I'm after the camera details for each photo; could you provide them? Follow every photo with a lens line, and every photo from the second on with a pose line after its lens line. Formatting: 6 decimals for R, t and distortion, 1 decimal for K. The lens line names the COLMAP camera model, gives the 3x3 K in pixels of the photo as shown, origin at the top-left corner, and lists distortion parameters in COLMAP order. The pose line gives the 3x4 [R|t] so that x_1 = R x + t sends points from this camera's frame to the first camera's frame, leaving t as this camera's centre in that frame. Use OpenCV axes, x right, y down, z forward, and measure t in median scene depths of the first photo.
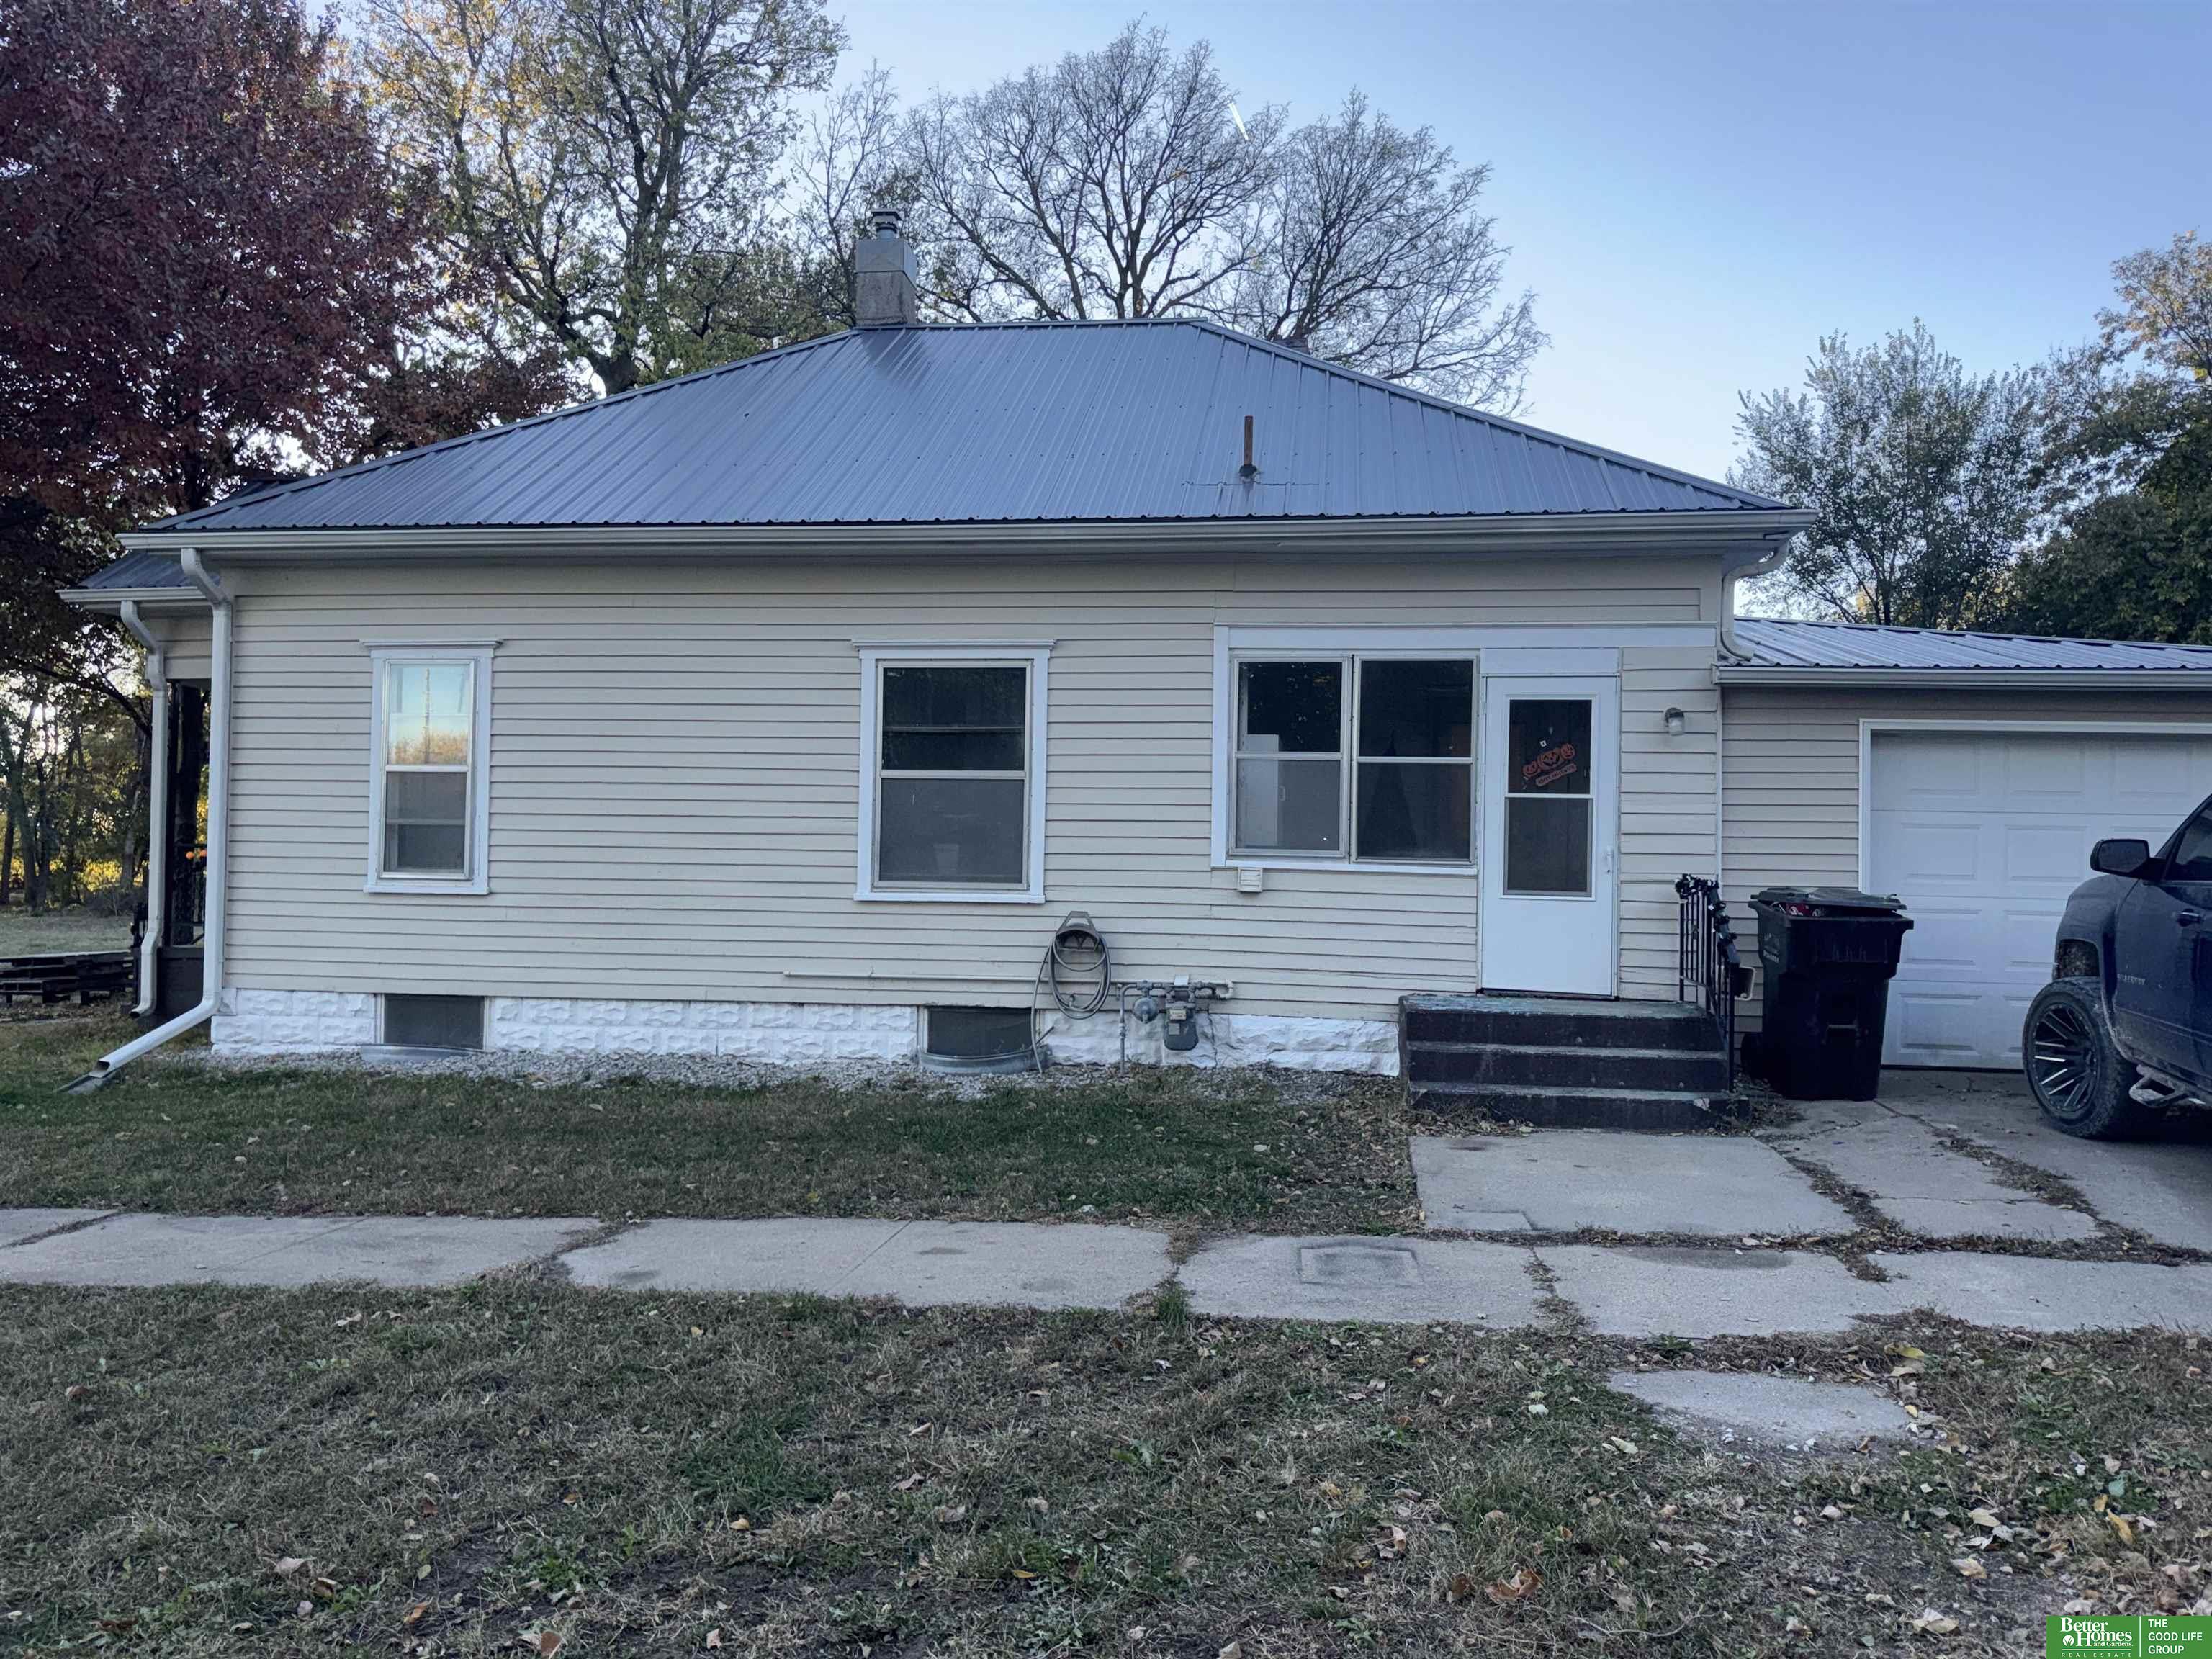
lens RADIAL K [[1558.0, 0, 1106.0], [0, 1558.0, 829.5], [0, 0, 1]] dist [0.150348, -0.158003]
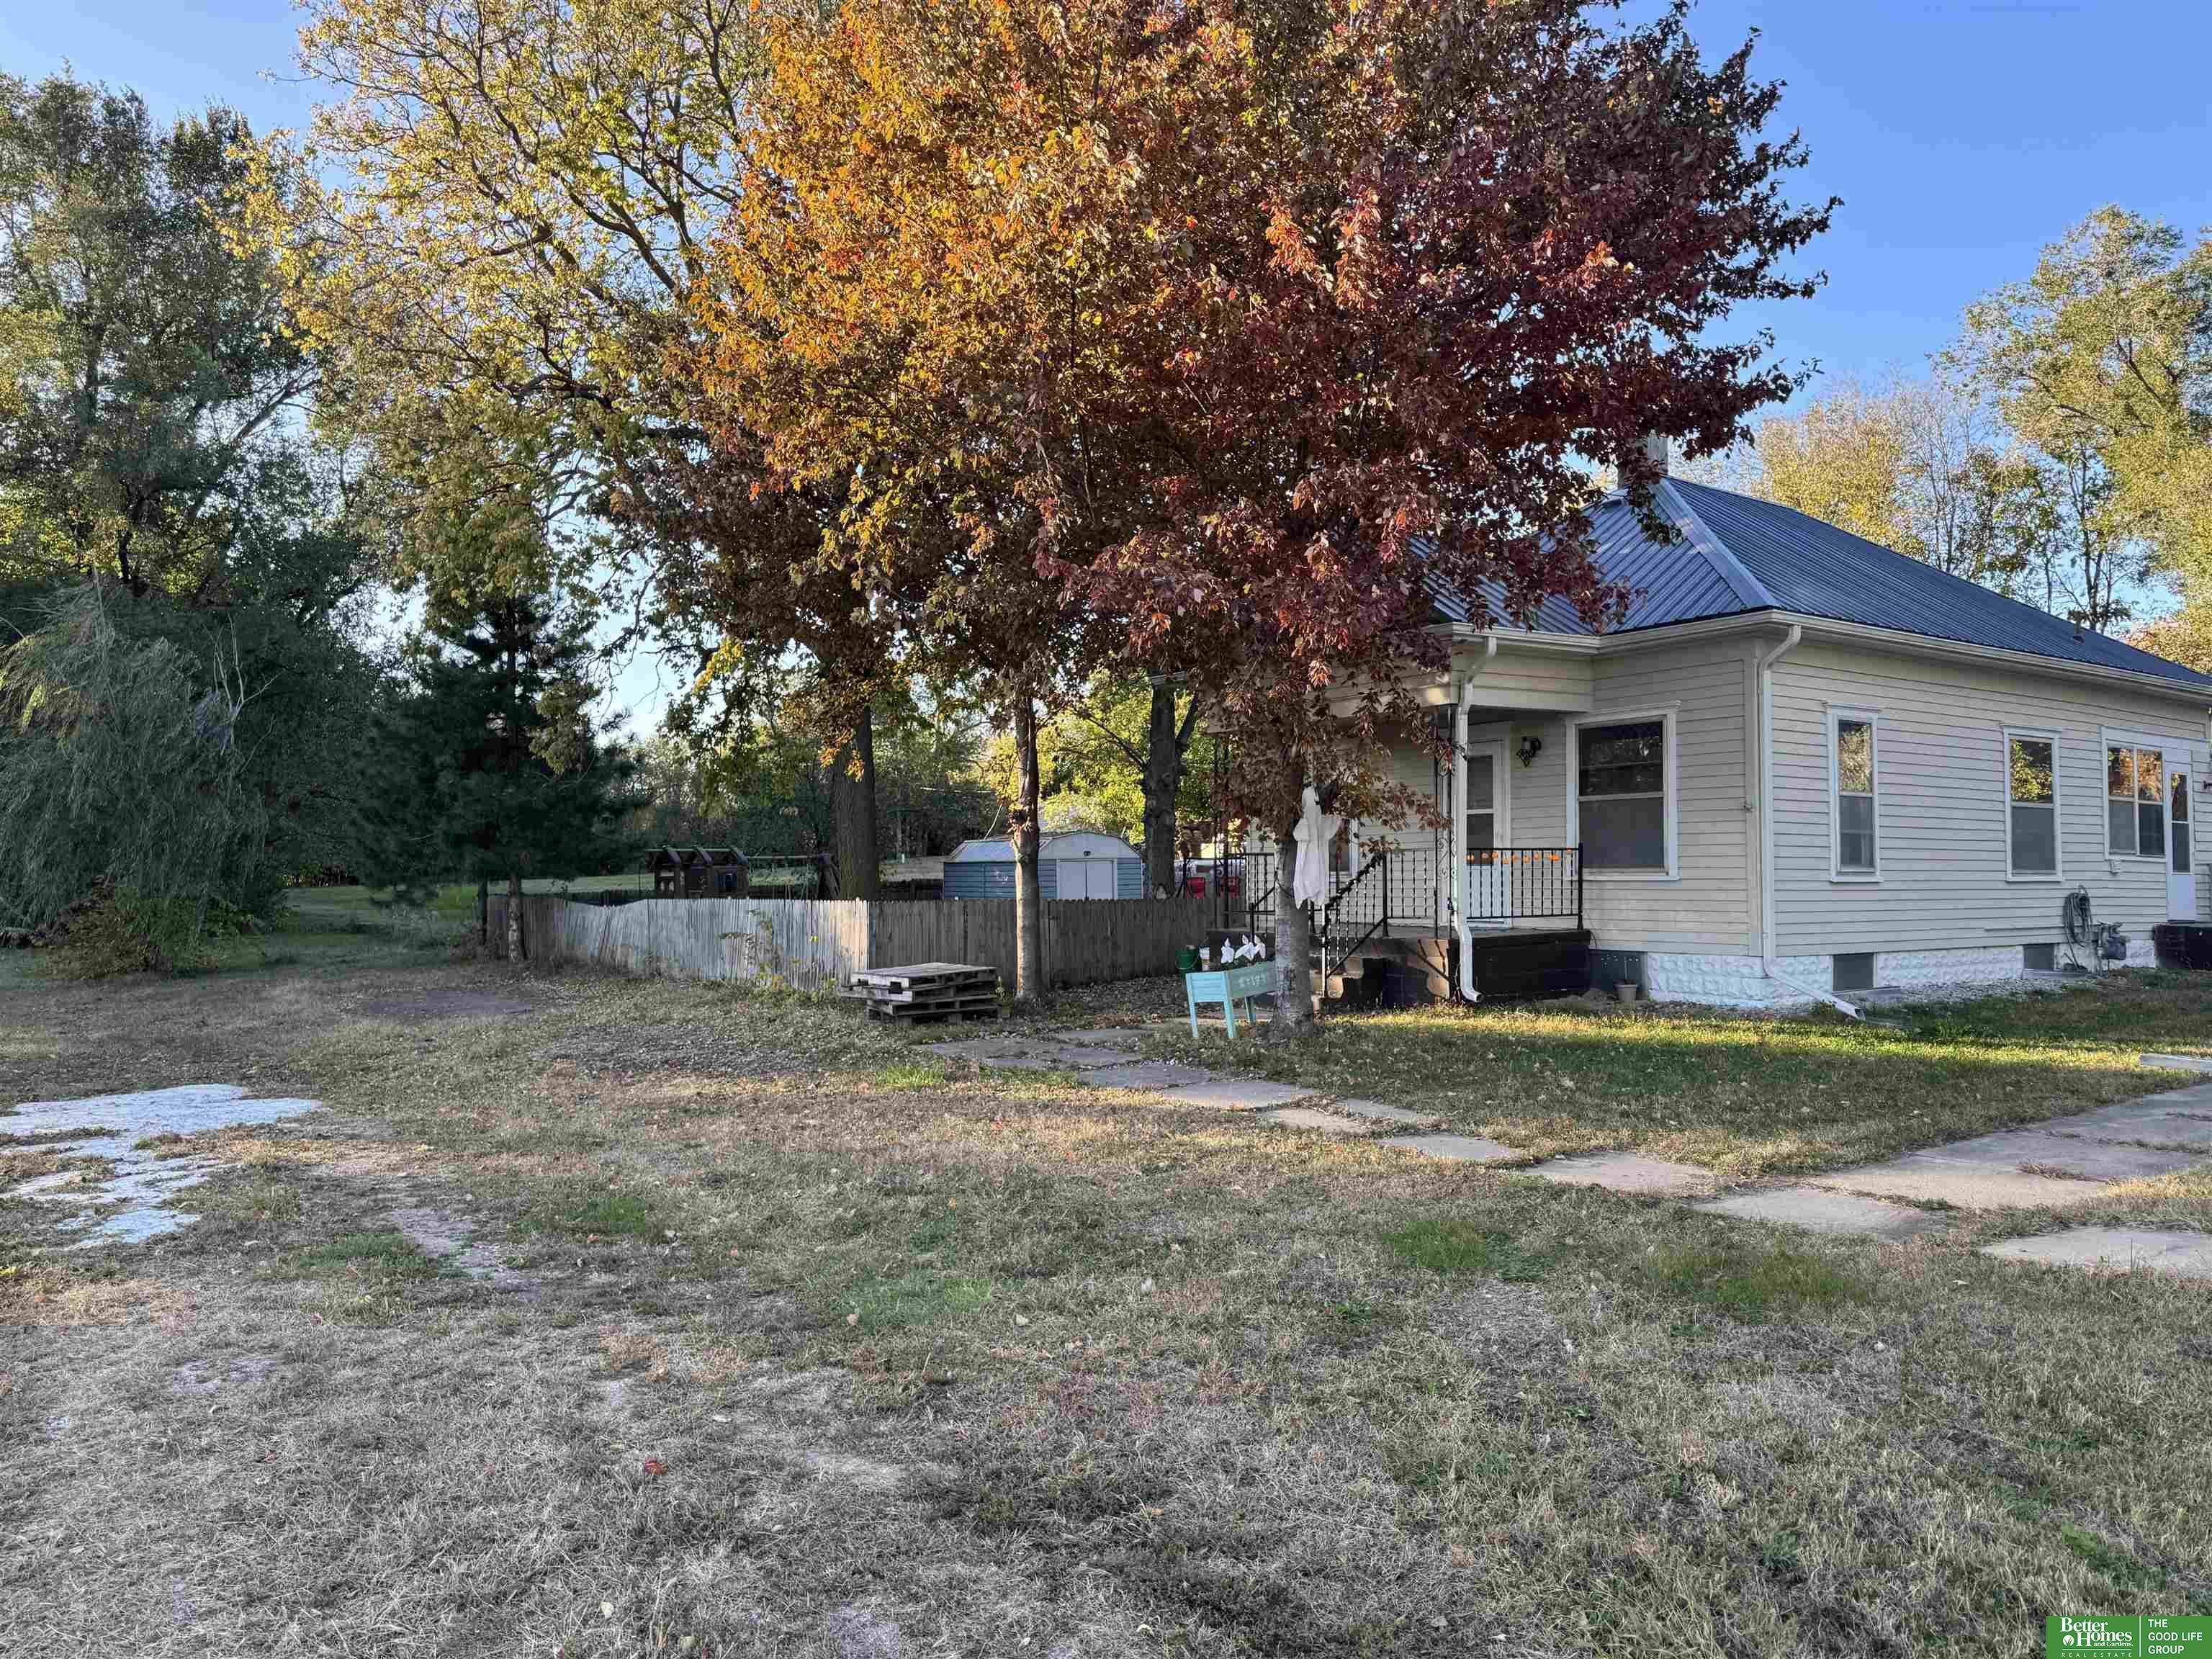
lens RADIAL K [[1558.0, 0, 1106.0], [0, 1558.0, 829.5], [0, 0, 1]] dist [0.150348, -0.158003]
pose [[0.719942, 0.008880, 0.693978, -1.906925], [-0.014657, 0.999890, 0.002410, -0.000485], [-0.693880, -0.011907, 0.719992, 0.435814]]
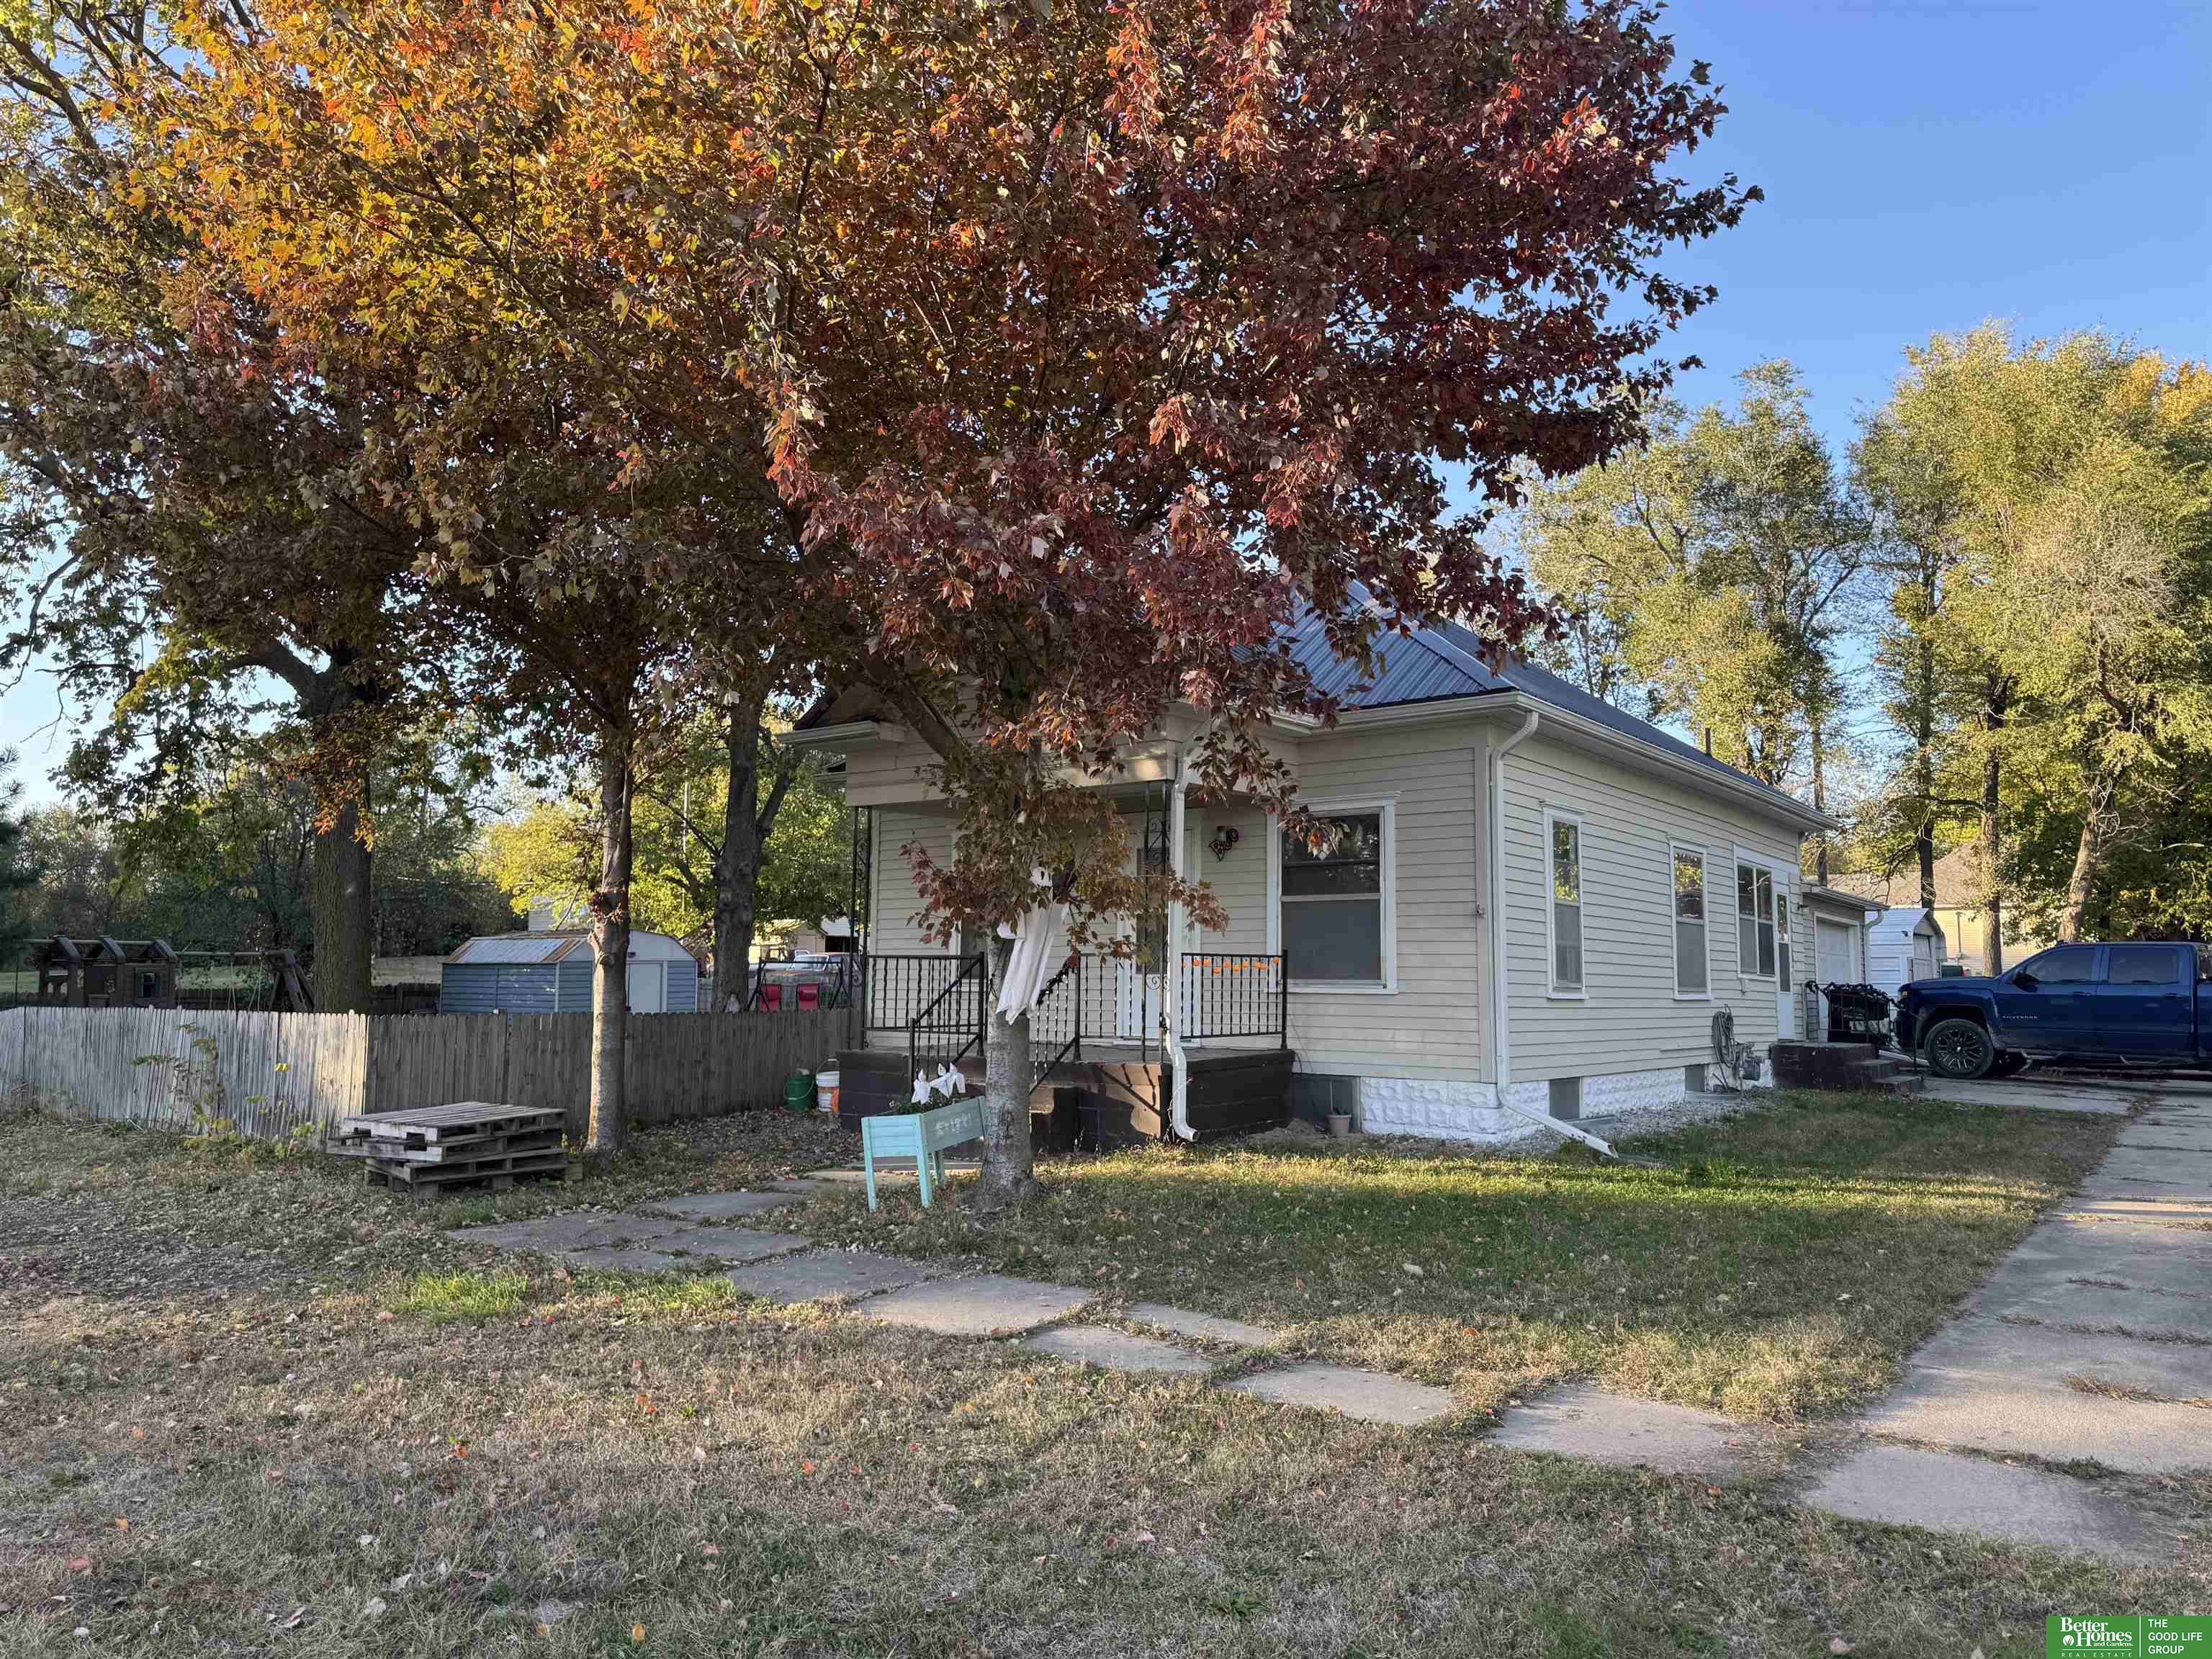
lens RADIAL K [[1579.3, 0, 1113.7], [0, 1579.3, 829.4], [0, 0, 1]] dist [0.145965, -0.218829]
pose [[0.479357, 0.080271, 0.873941, -1.761143], [-0.036272, 0.996770, -0.071657, 0.009175], [-0.876870, 0.002650, 0.480720, 0.697478]]
